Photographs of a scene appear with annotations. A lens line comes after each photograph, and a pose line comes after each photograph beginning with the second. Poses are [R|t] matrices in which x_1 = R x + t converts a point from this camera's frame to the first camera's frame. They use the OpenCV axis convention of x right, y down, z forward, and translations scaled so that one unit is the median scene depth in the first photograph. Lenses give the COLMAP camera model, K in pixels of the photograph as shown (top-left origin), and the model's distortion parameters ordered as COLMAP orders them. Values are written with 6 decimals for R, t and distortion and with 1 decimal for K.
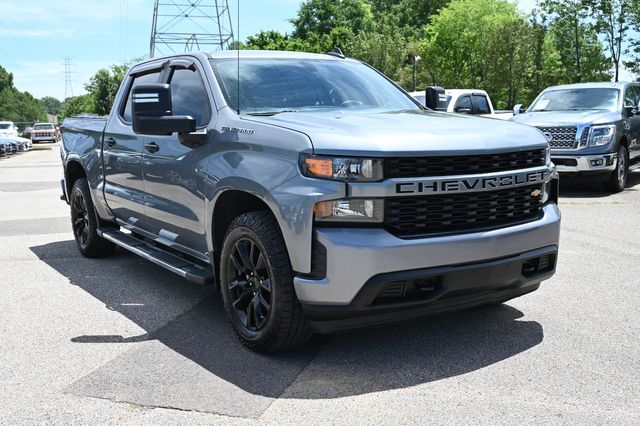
lens RADIAL K [[669.9, 0, 320.0], [0, 669.9, 213.0], [0, 0, 1]] dist [0.009768, 0.021718]
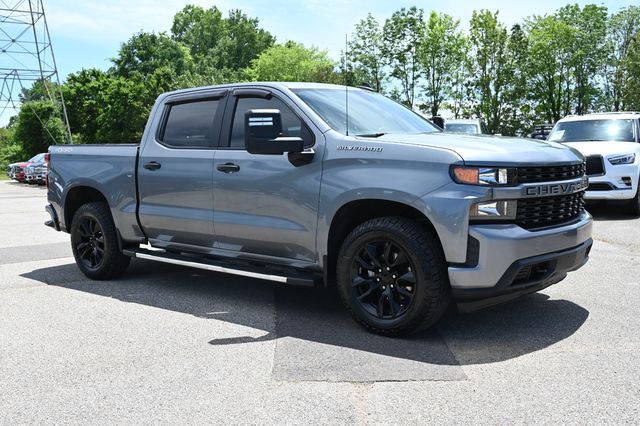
lens RADIAL K [[624.5, 0, 310.9], [0, 624.5, 214.9], [0, 0, 1]] dist [0.005165, 0.008810]
pose [[0.963973, -0.031684, 0.264108, -0.269642], [0.042696, 0.998437, -0.036060, 0.014981], [-0.262553, 0.046037, 0.963819, -0.011947]]
